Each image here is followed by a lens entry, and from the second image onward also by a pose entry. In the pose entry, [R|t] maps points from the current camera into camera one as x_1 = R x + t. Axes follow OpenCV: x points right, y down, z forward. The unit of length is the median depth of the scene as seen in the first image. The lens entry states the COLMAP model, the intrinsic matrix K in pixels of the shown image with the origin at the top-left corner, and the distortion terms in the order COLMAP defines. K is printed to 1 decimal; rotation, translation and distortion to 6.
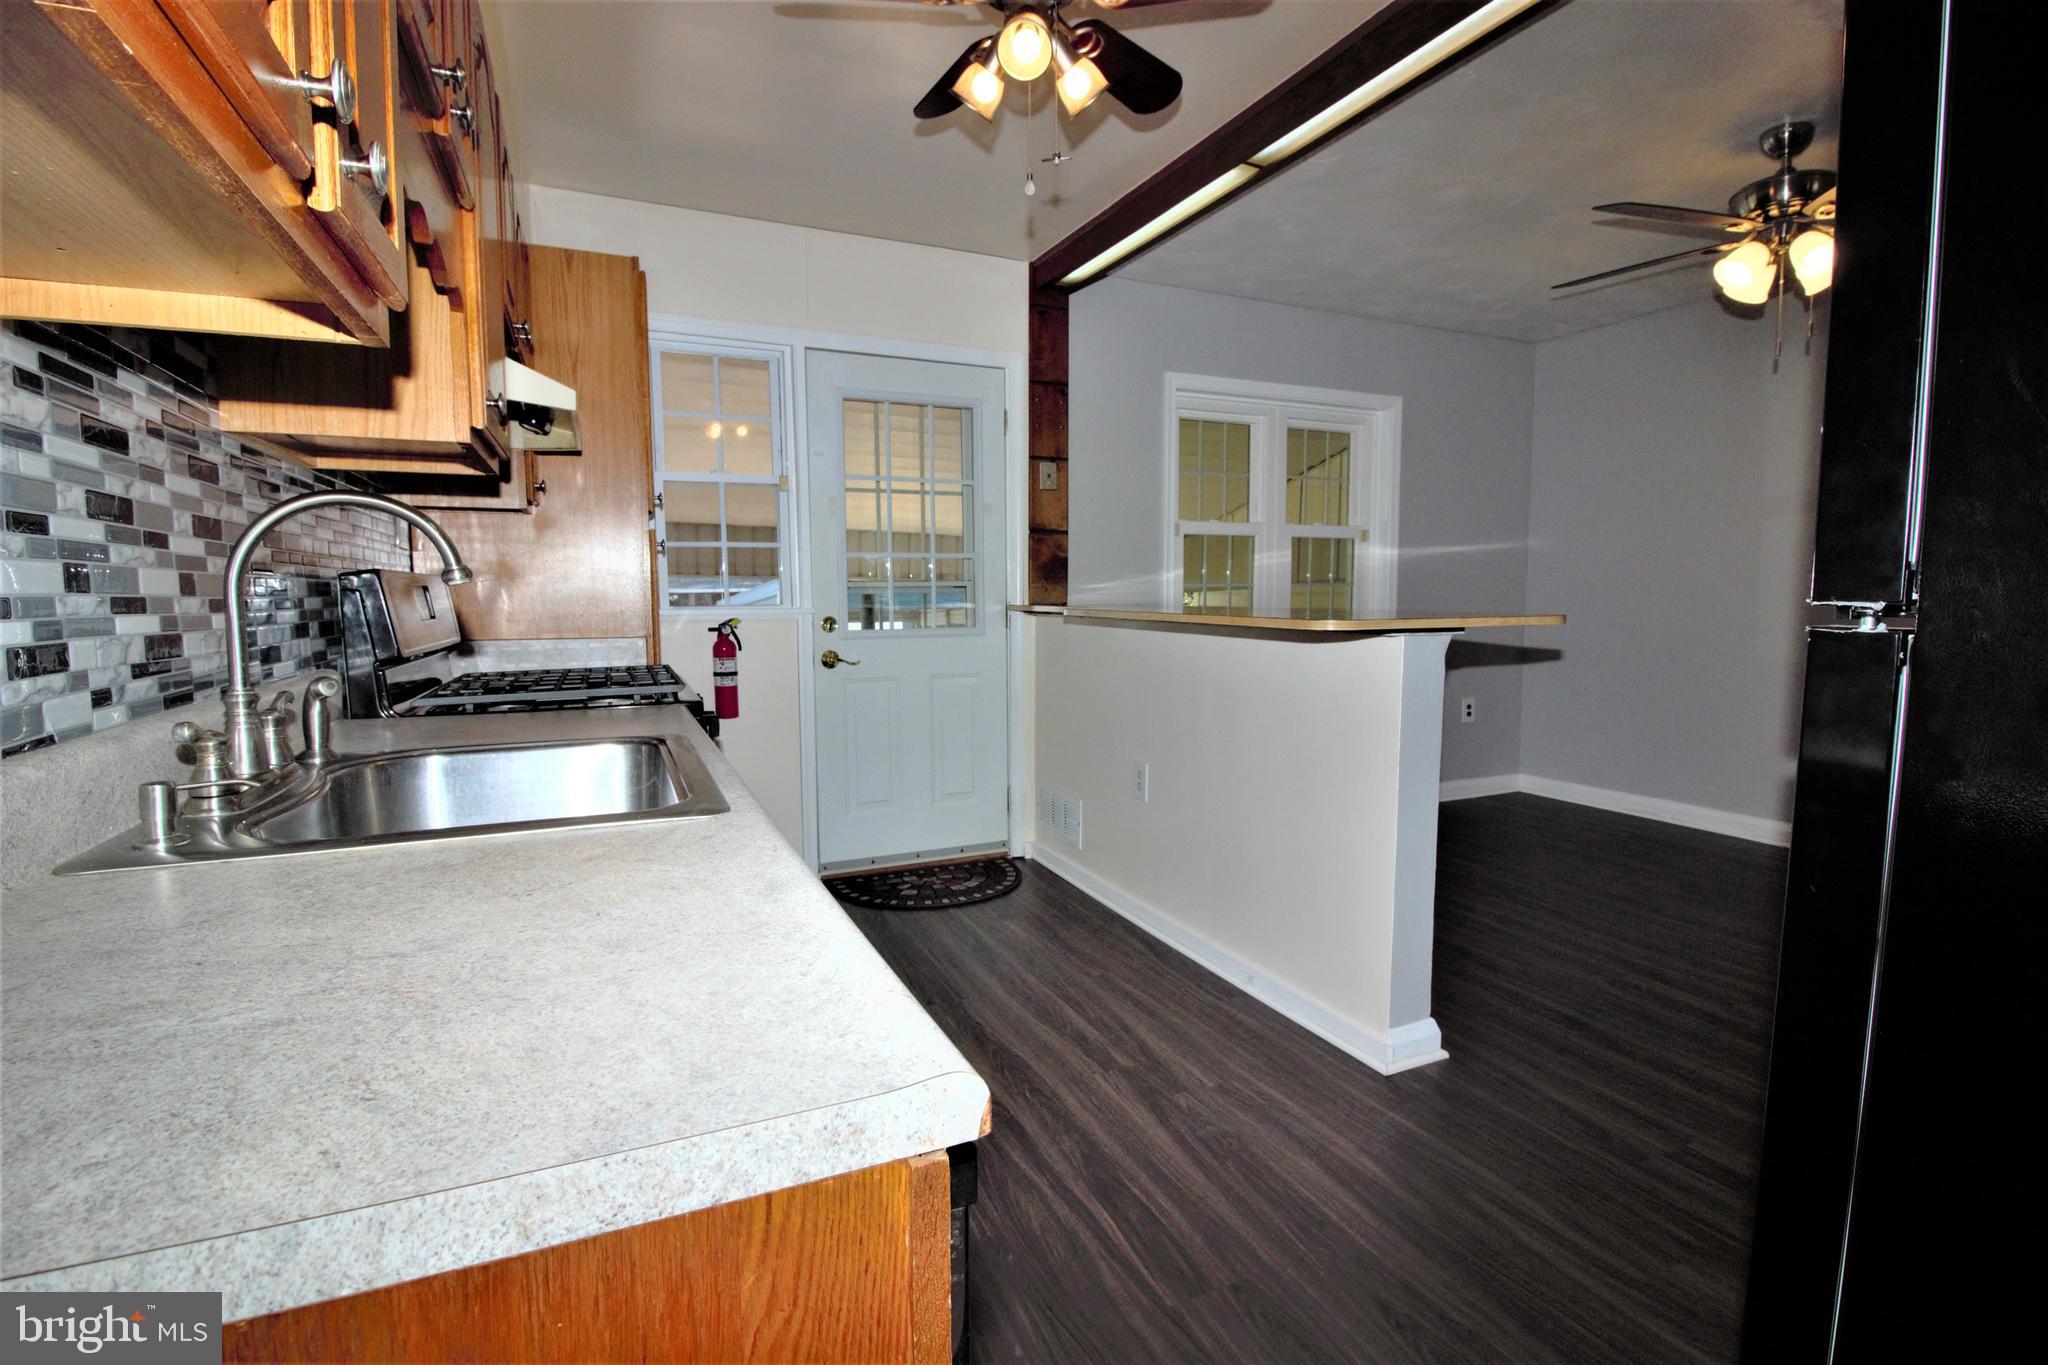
lens RADIAL K [[944.9, 0, 1032.7], [0, 944.9, 674.9], [0, 0, 1]] dist [0.000925, -0.014756]
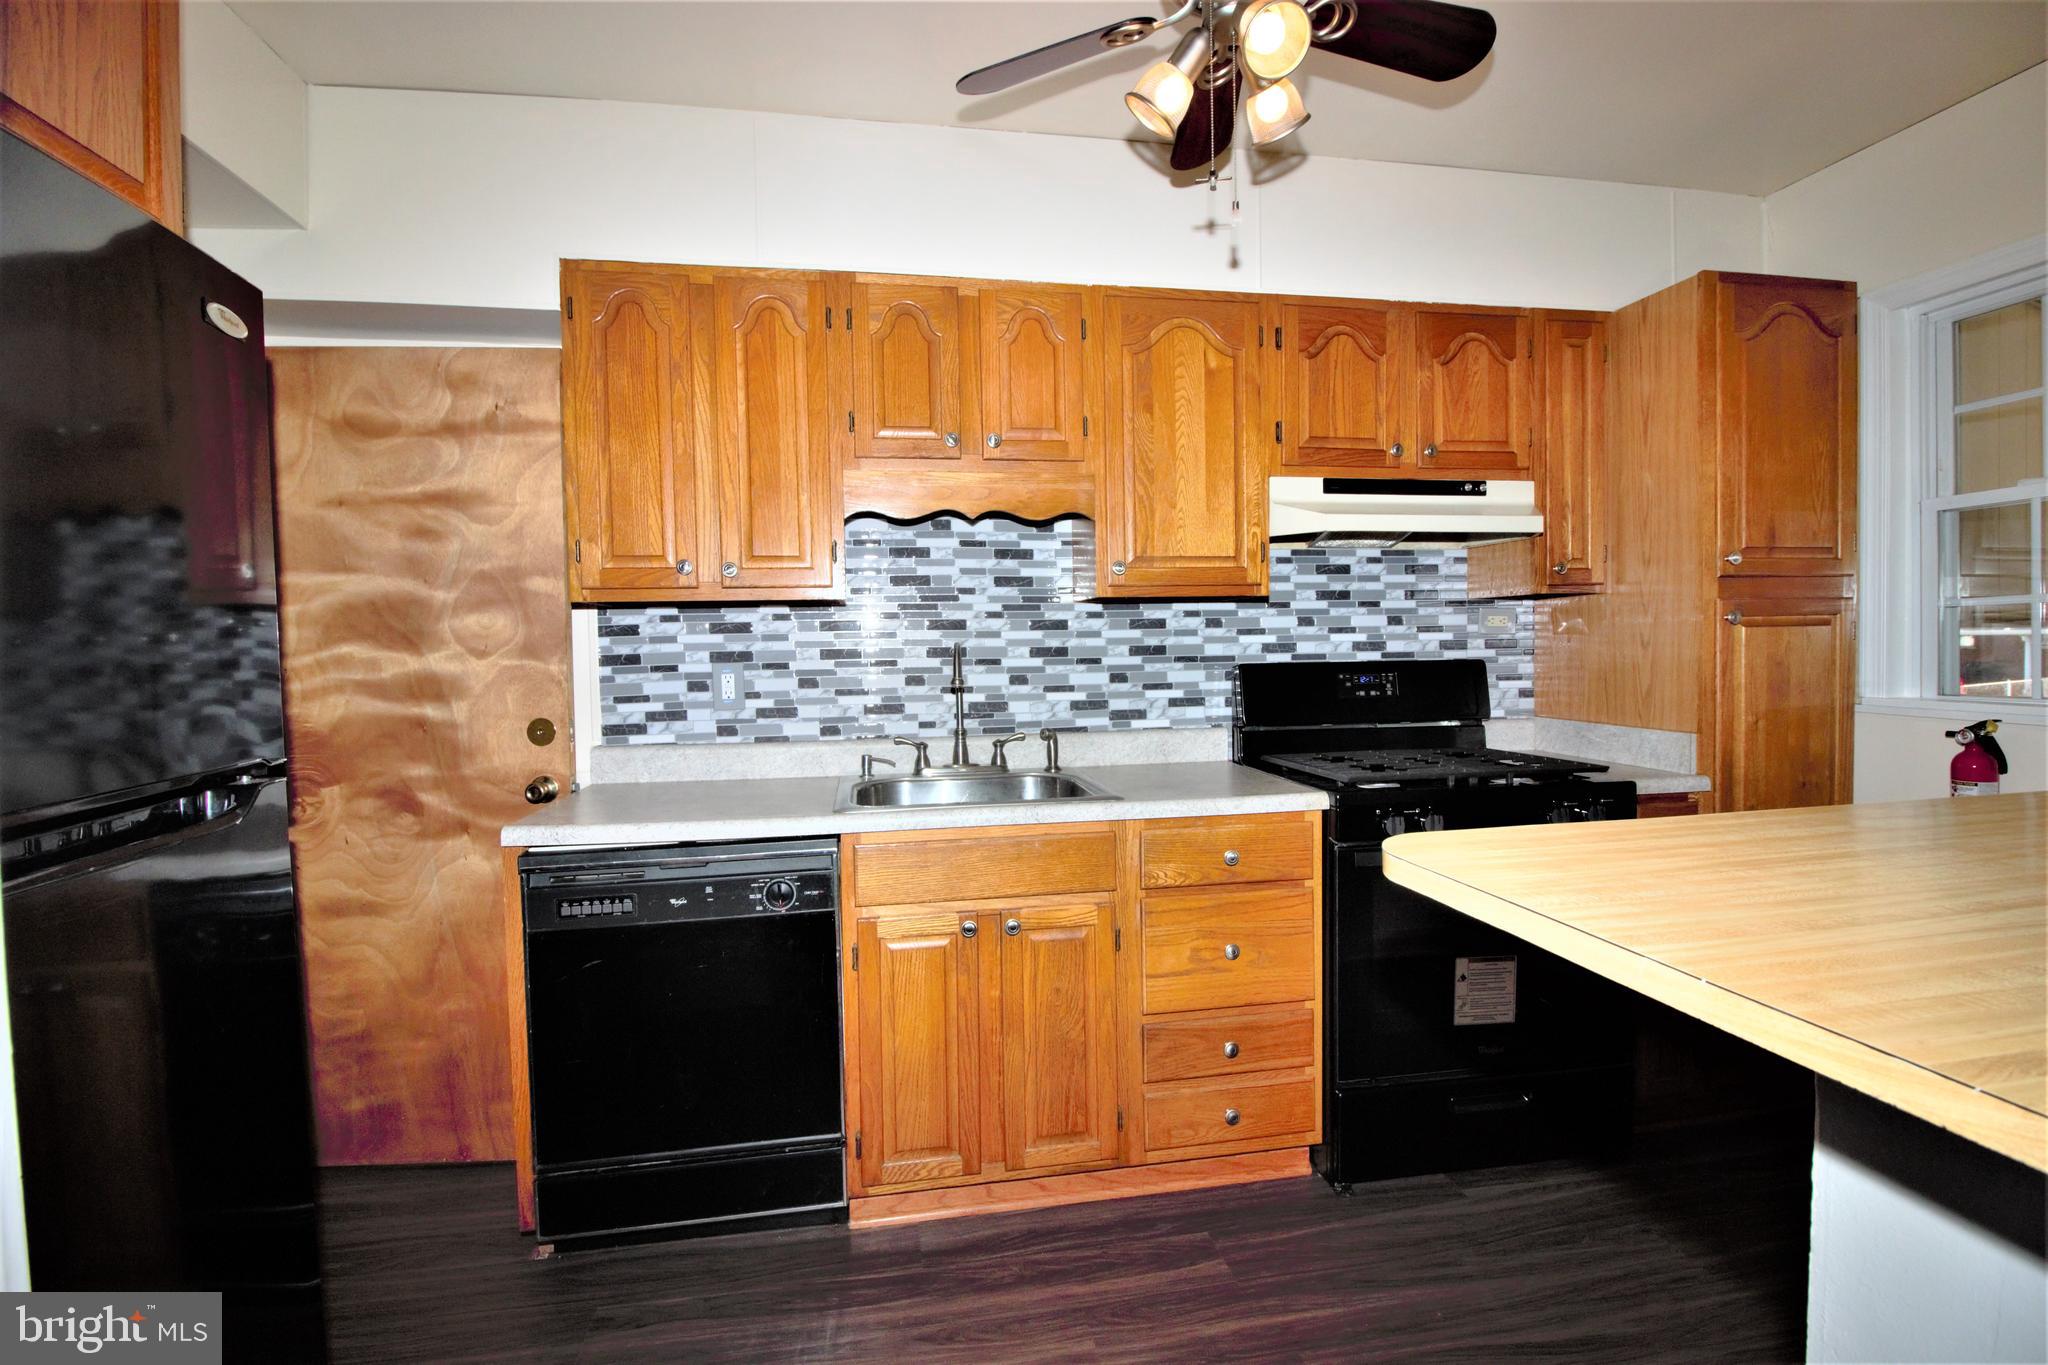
lens RADIAL K [[944.9, 0, 1032.7], [0, 944.9, 674.9], [0, 0, 1]] dist [0.000925, -0.014756]
pose [[-0.253697, 0.040391, -0.966440, 0.520511], [-0.067302, 0.995969, 0.059292, -0.101436], [0.964940, 0.080085, -0.249956, 0.664224]]
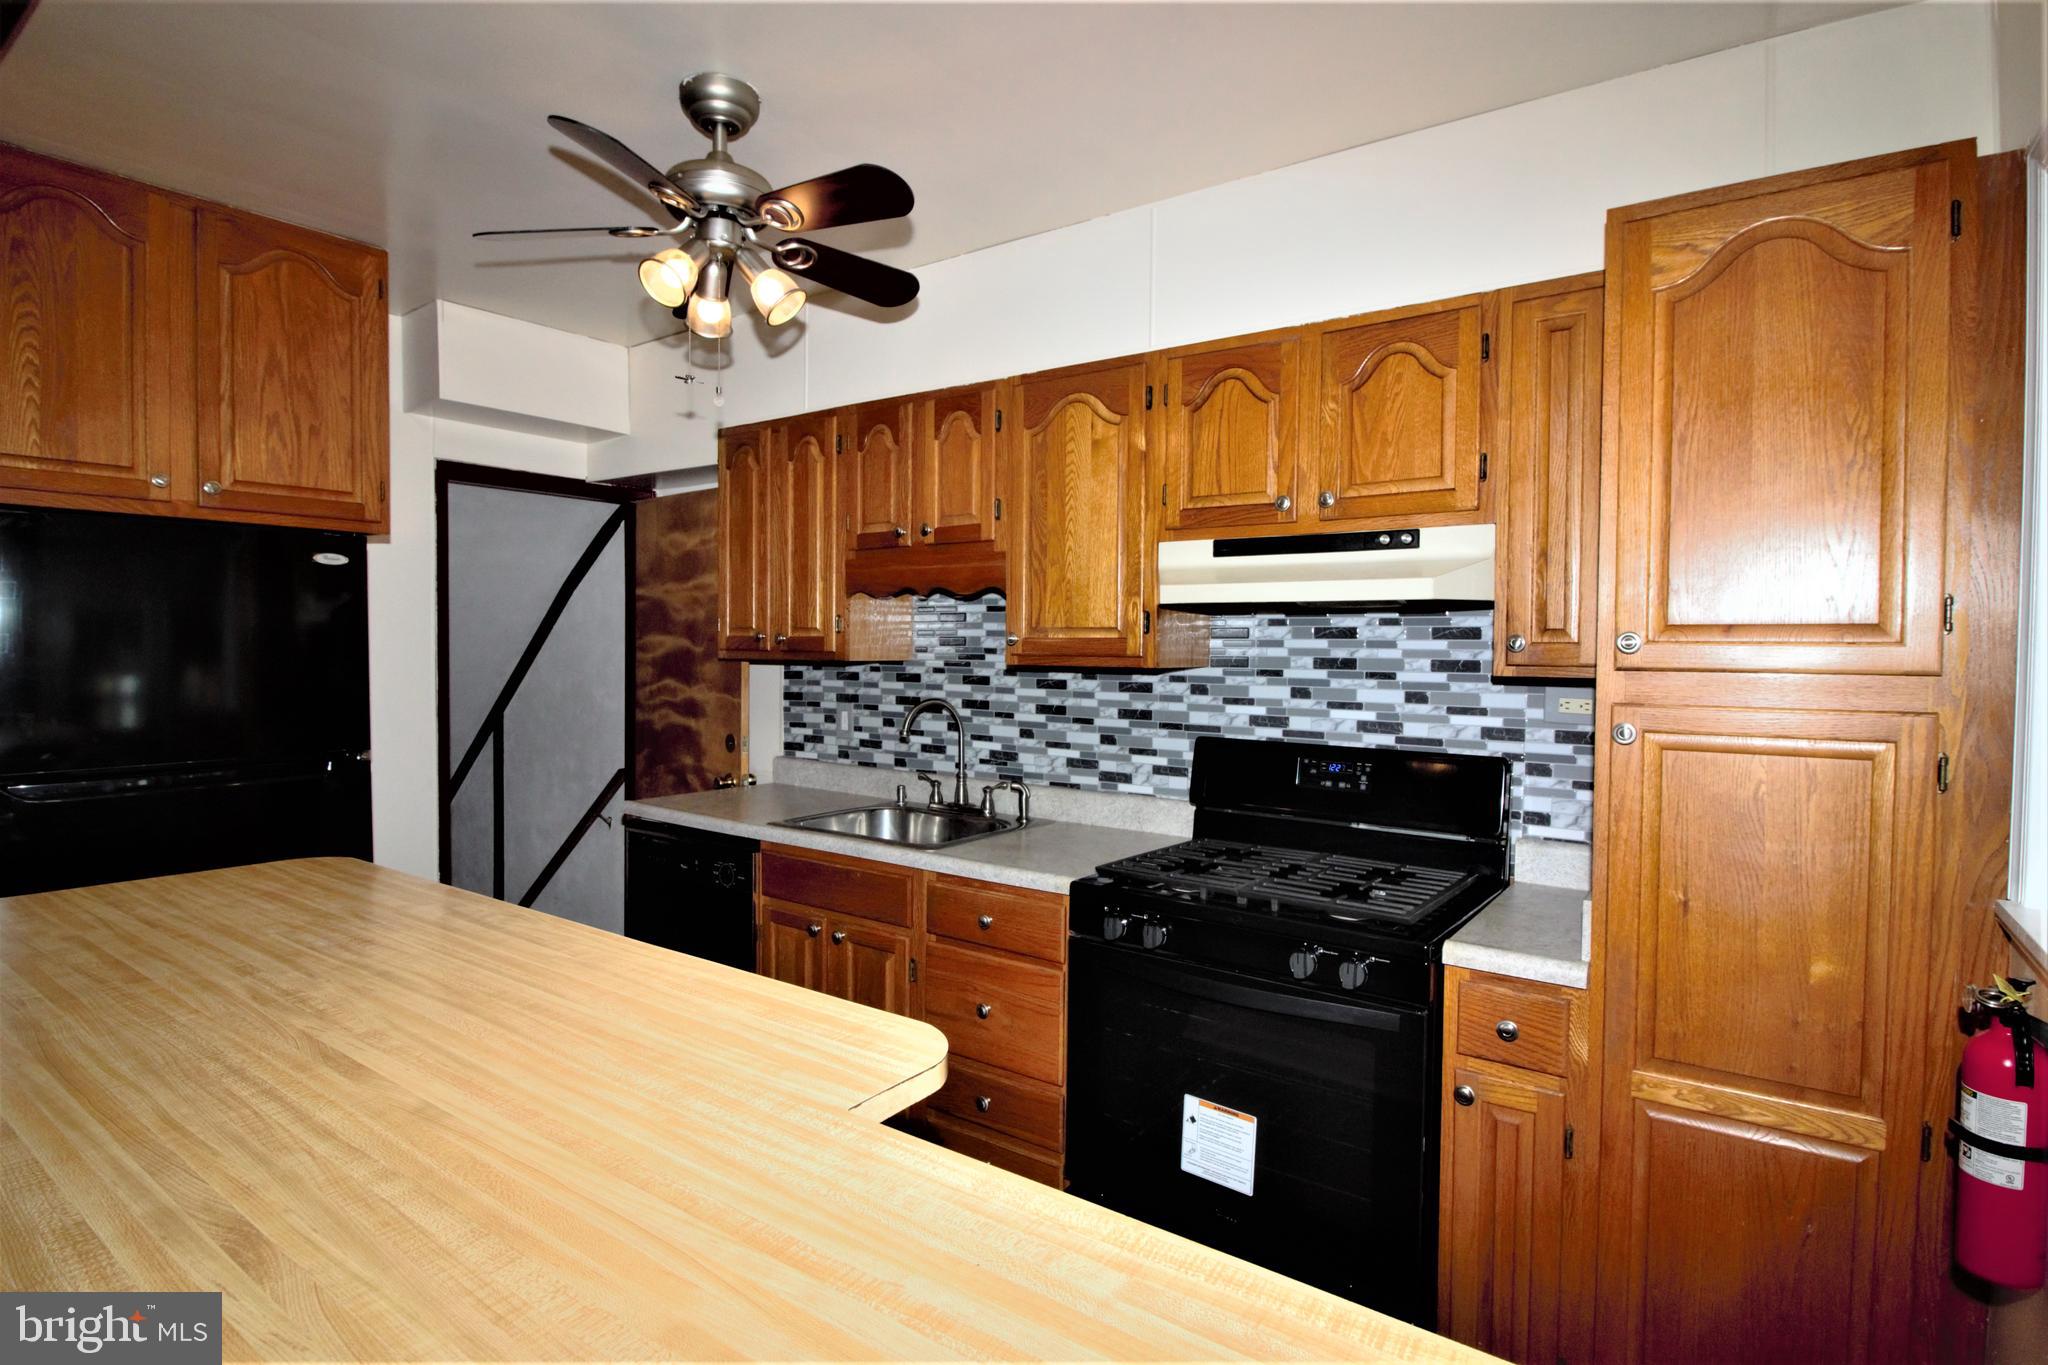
lens RADIAL K [[1025.9, 0, 1038.7], [0, 1025.9, 674.5], [0, 0, 1]] dist [0.004474, -0.017935]
pose [[-0.866713, 0.010885, -0.498688, 0.158589], [-0.049050, 0.993057, 0.106923, -0.221147], [0.496390, 0.117132, -0.860161, 1.361920]]
